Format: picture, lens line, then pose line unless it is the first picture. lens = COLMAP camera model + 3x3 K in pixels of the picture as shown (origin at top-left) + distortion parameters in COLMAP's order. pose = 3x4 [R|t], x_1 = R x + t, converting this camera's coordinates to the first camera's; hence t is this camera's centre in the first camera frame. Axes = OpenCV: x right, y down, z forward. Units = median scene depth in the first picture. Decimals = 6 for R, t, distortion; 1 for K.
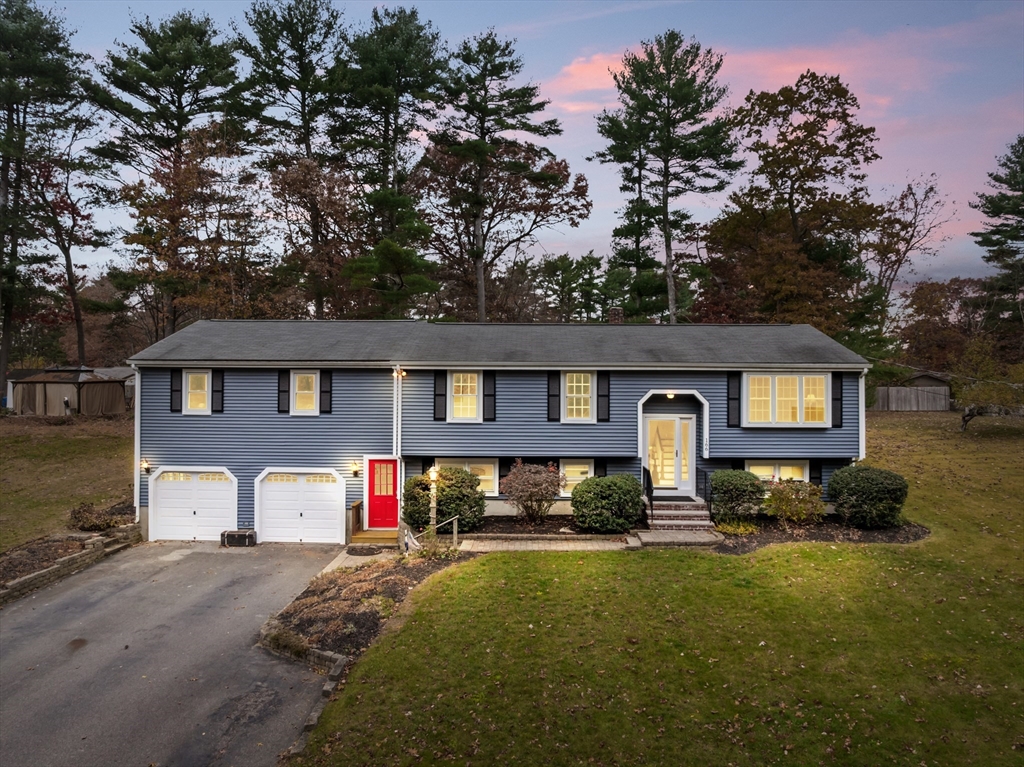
lens RADIAL K [[706.6, 0, 512.0], [0, 706.6, 383.5], [0, 0, 1]] dist [-0.000327, -0.000618]
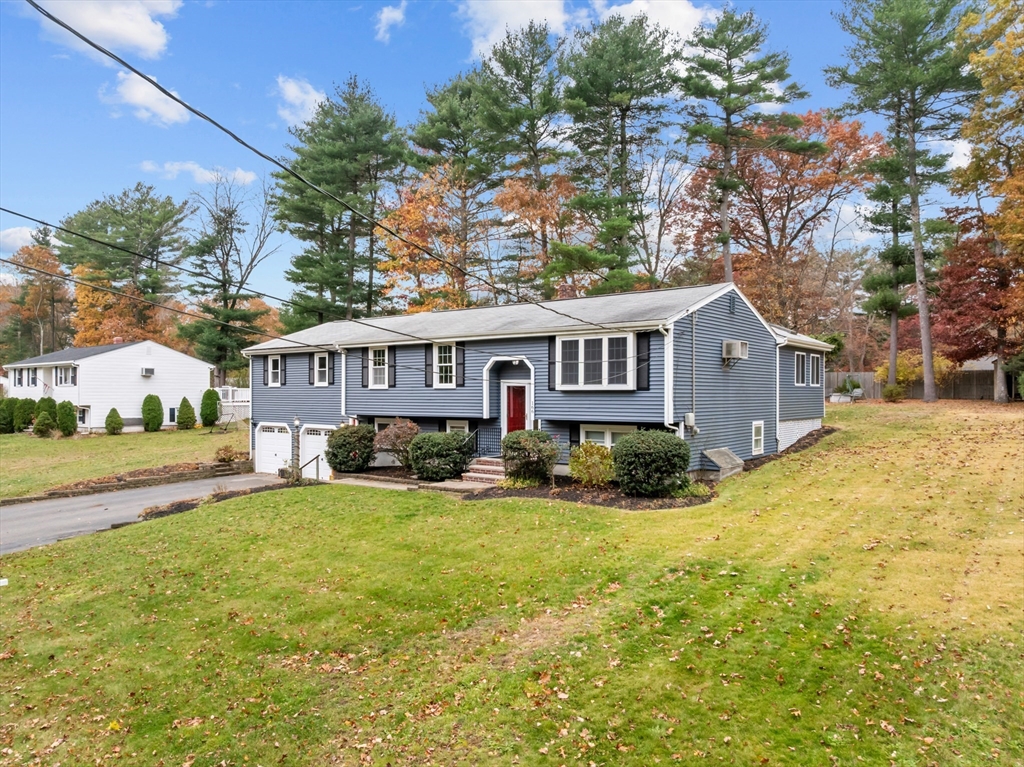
lens RADIAL K [[706.6, 0, 512.0], [0, 706.6, 383.5], [0, 0, 1]] dist [-0.000327, -0.000618]
pose [[0.810011, -0.011502, -0.586301, 0.850133], [0.007513, 0.999929, -0.009236, 0.059543], [0.586366, 0.003077, 0.810040, 0.132635]]
